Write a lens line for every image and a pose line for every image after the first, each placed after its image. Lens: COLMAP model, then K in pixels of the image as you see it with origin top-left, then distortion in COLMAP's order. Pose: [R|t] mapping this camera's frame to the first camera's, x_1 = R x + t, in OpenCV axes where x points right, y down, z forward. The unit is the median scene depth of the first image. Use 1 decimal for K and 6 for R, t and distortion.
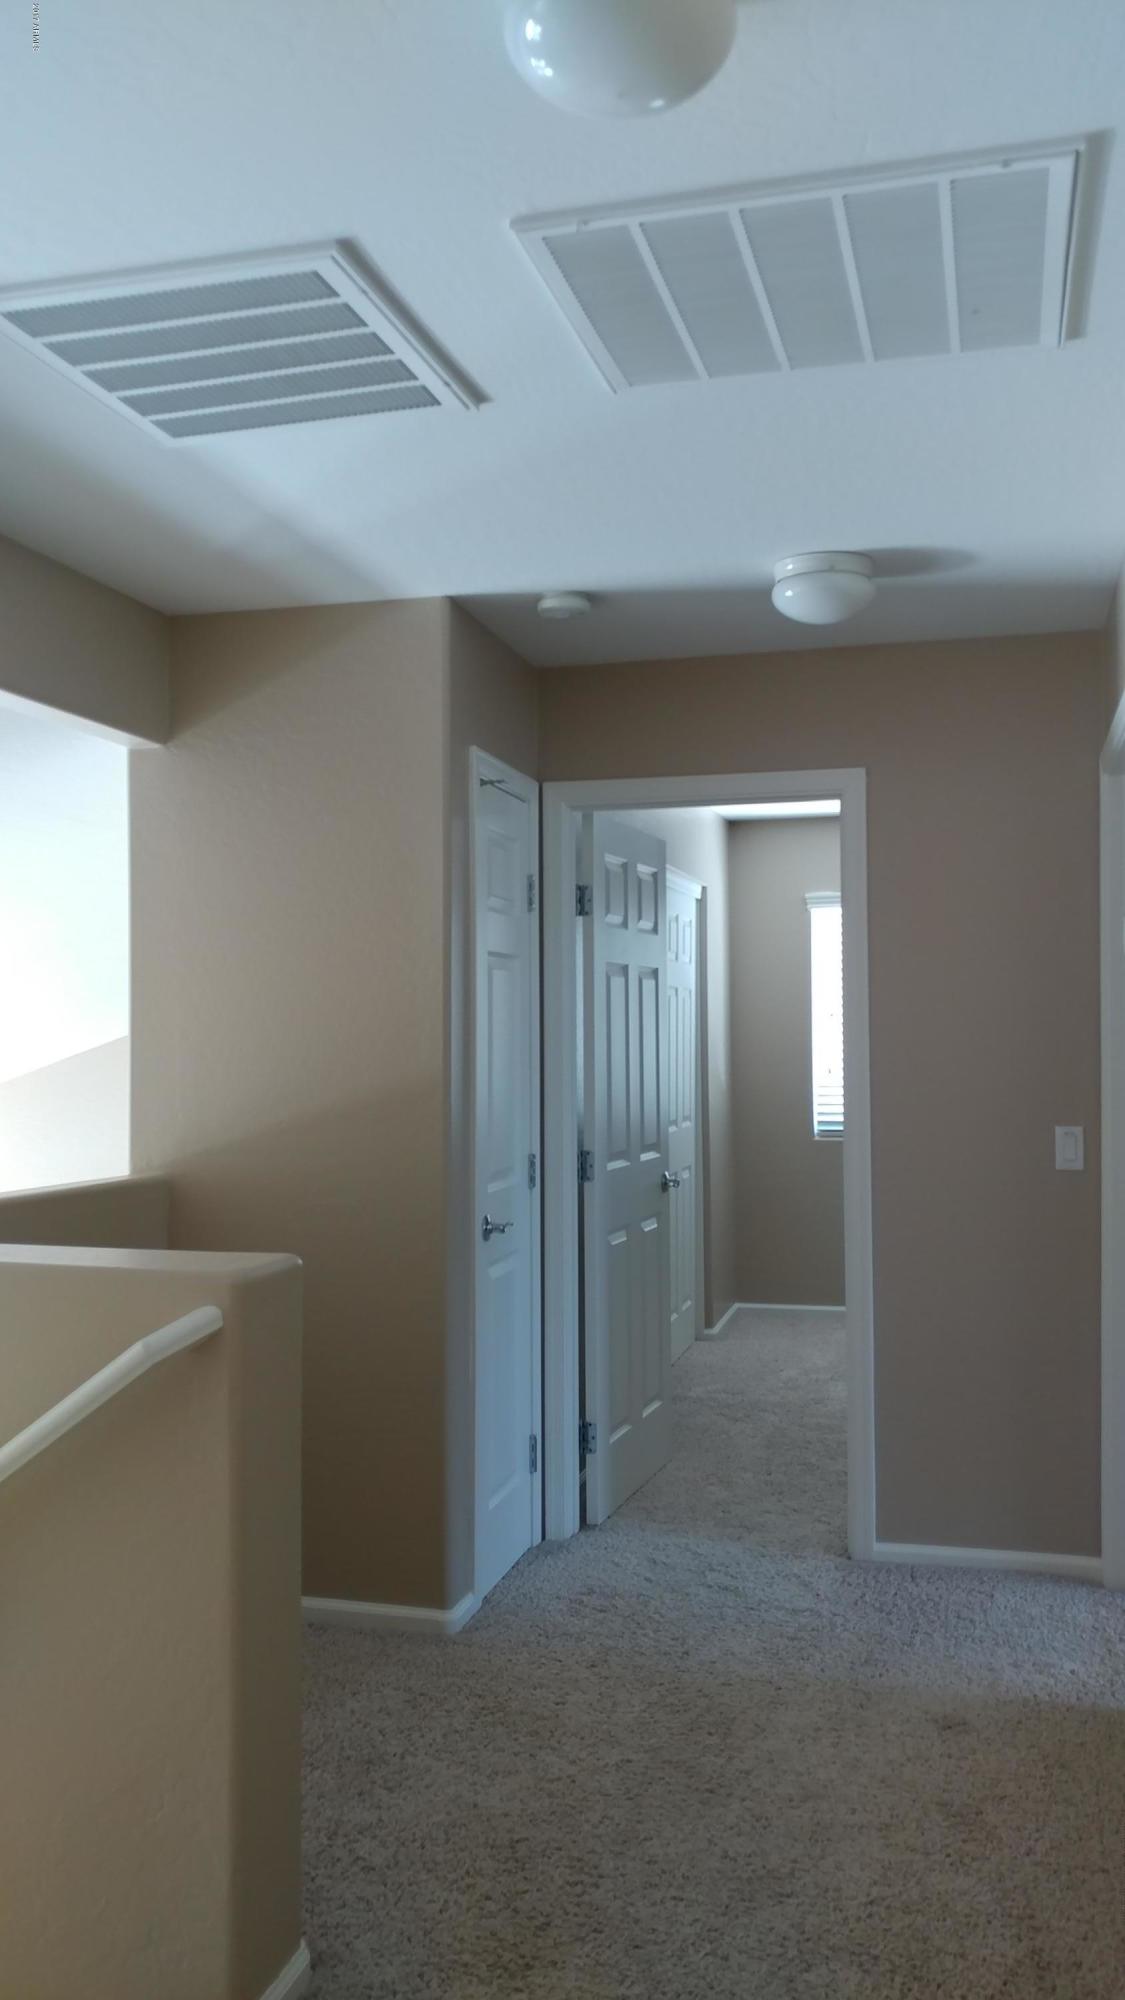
lens RADIAL K [[1648.8, 0, 562.5], [0, 1648.8, 1000.0], [0, 0, 1]] dist [0.114990, -0.323131]
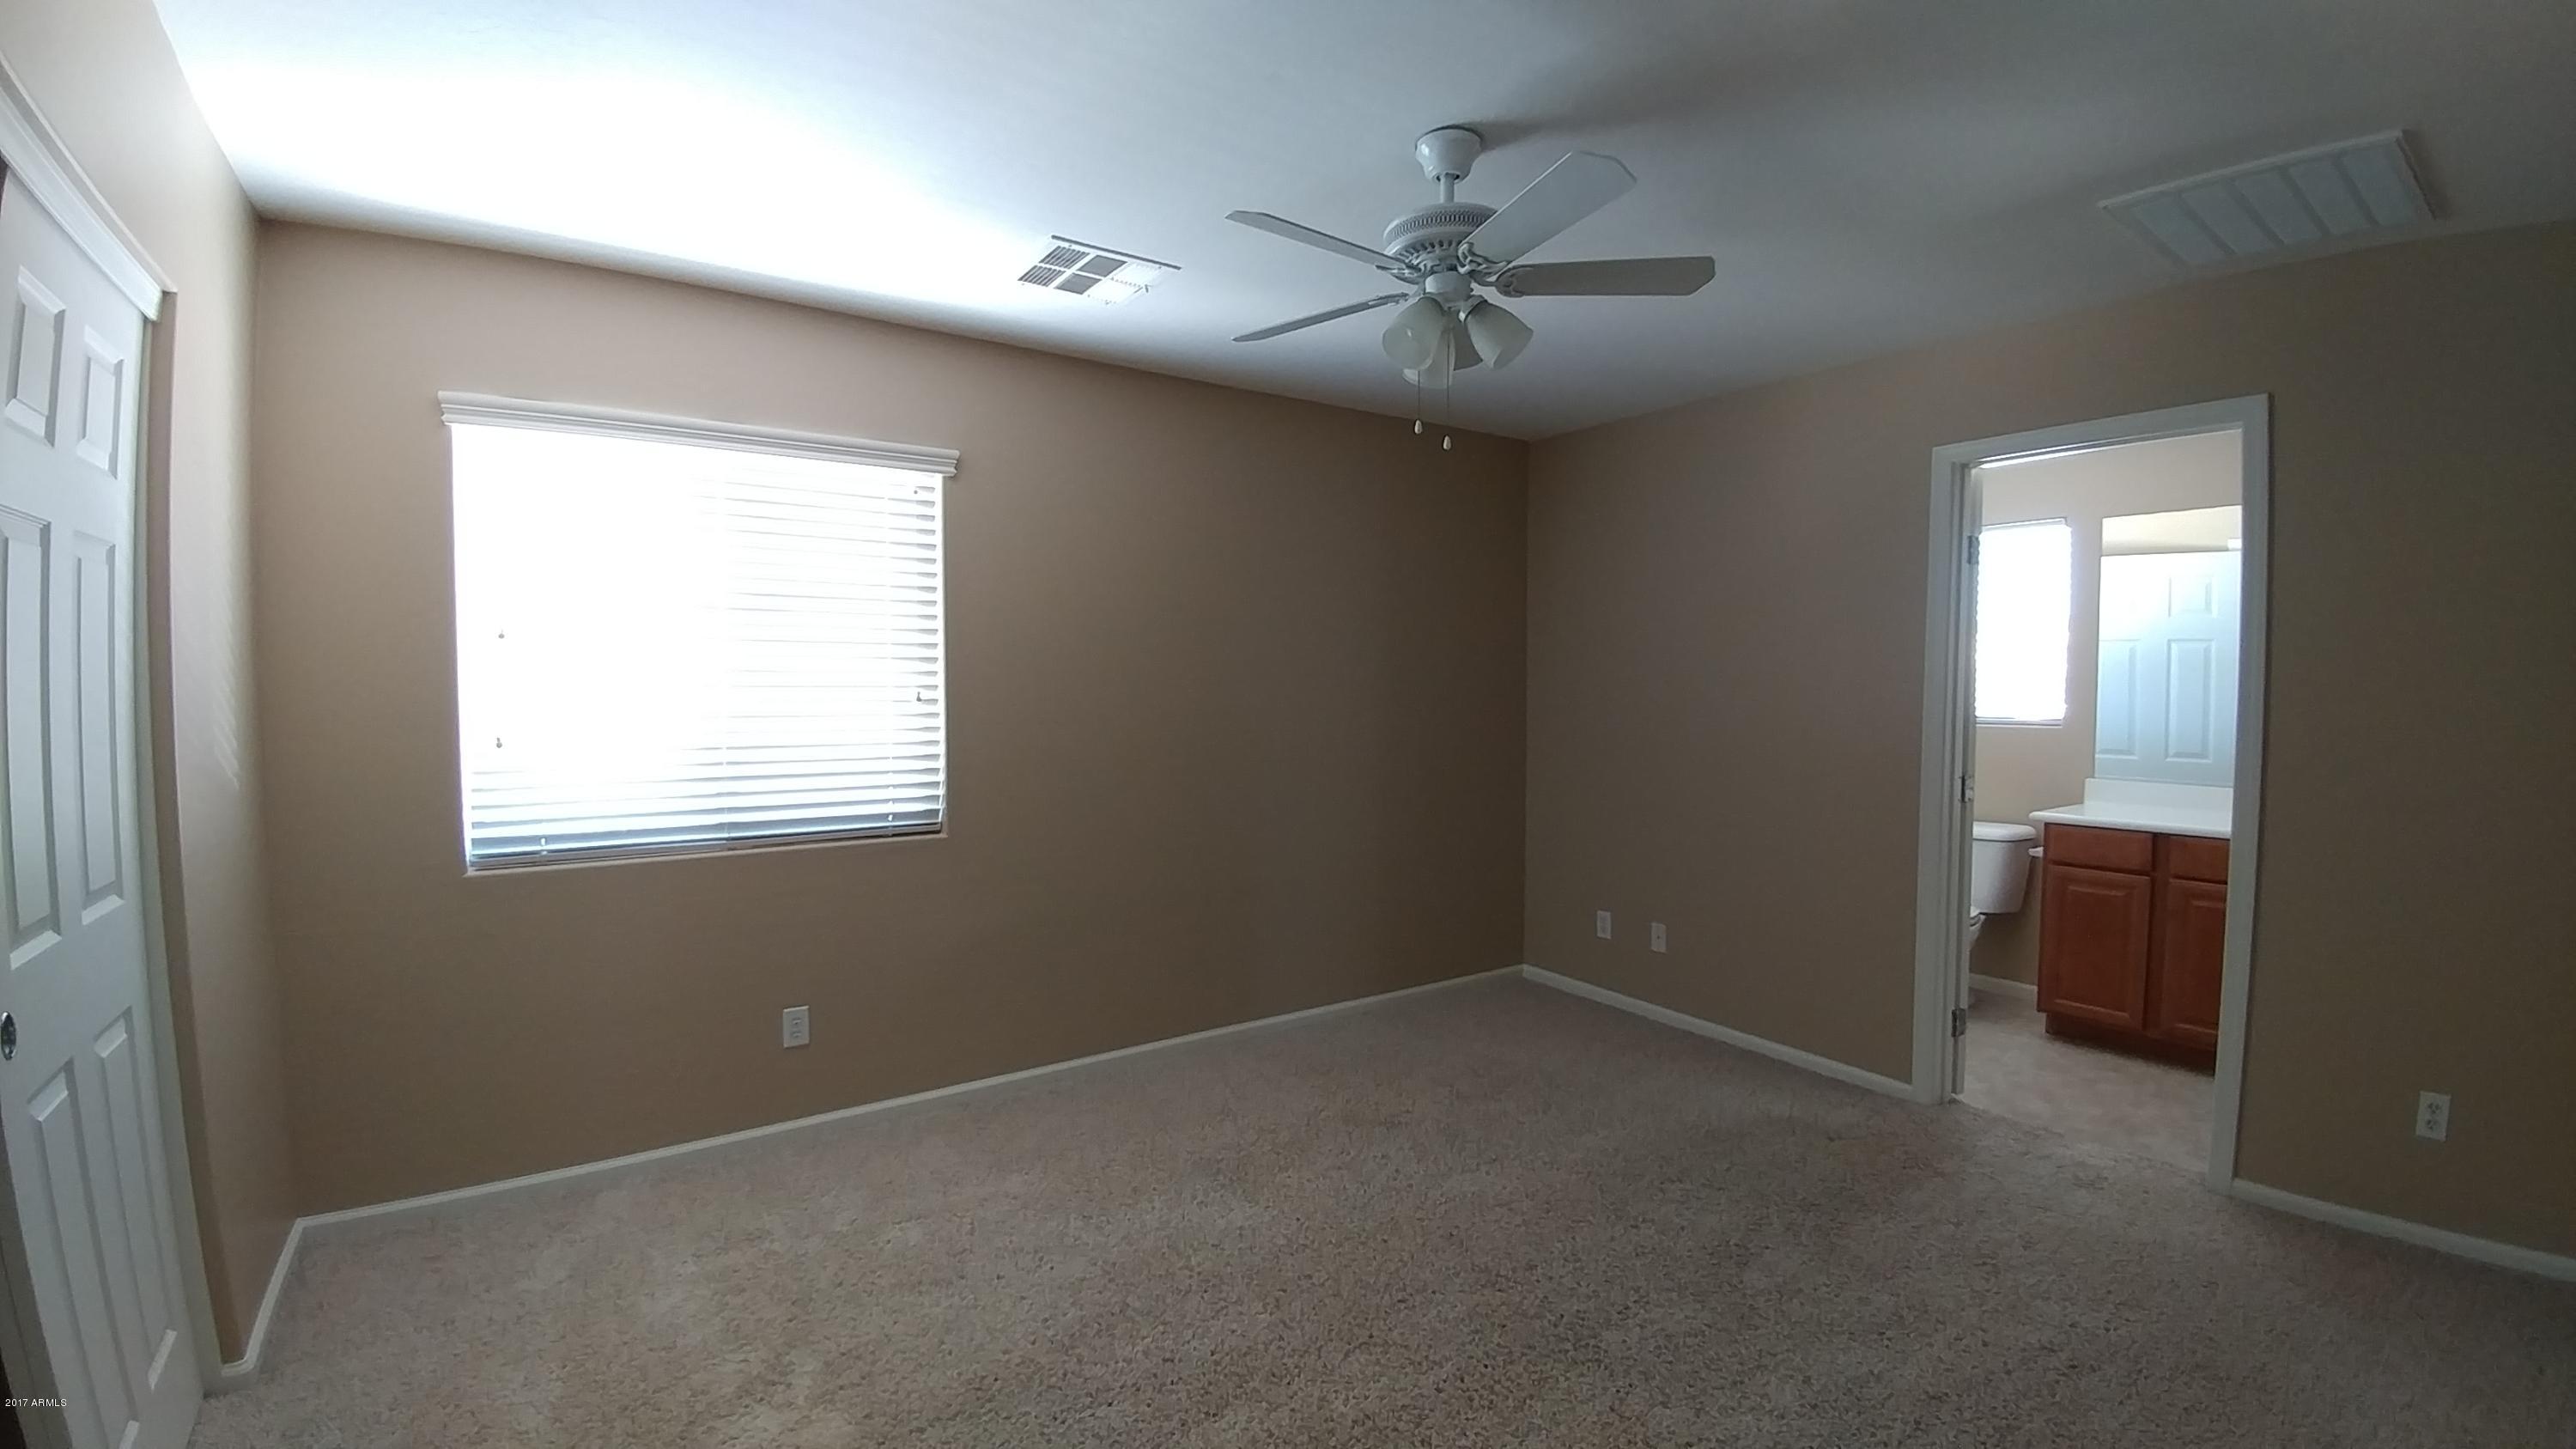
lens RADIAL K [[1051.8, 0, 1289.4], [0, 1051.8, 736.7], [0, 0, 1]] dist [-0.000128, -0.022335]
pose [[0.624800, -0.024805, 0.780391, 0.062323], [-0.017540, 0.998797, 0.045790, 0.022443], [-0.780588, -0.042297, 0.623613, 0.621161]]
